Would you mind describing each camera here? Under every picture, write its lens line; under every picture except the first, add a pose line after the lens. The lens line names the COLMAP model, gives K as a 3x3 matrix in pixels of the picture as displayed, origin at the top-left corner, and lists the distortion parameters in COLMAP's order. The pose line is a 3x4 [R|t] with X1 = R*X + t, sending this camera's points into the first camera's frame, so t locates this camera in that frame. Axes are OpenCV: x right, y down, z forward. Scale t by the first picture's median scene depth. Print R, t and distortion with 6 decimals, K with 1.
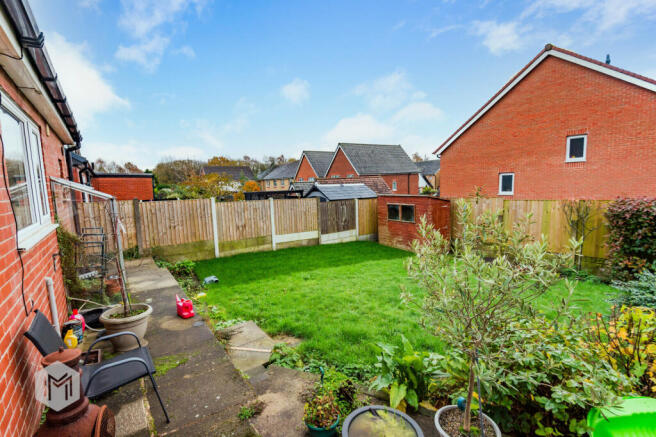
lens RADIAL K [[312.5, 0, 328.0], [0, 312.5, 218.5], [0, 0, 1]] dist [0.000253, -0.000445]
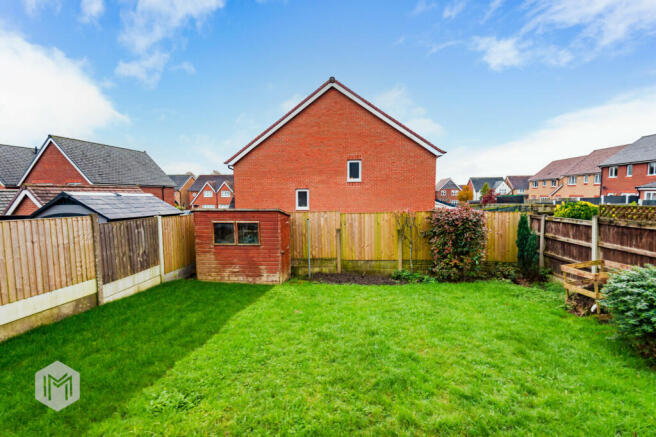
lens RADIAL K [[296.3, 0, 328.0], [0, 296.3, 218.5], [0, 0, 1]] dist [0.025899, -0.000573]
pose [[0.654415, -0.026335, 0.755676, -0.141271], [0.072612, 0.996963, -0.028138, -0.016803], [-0.752641, 0.073285, 0.654340, 0.349039]]
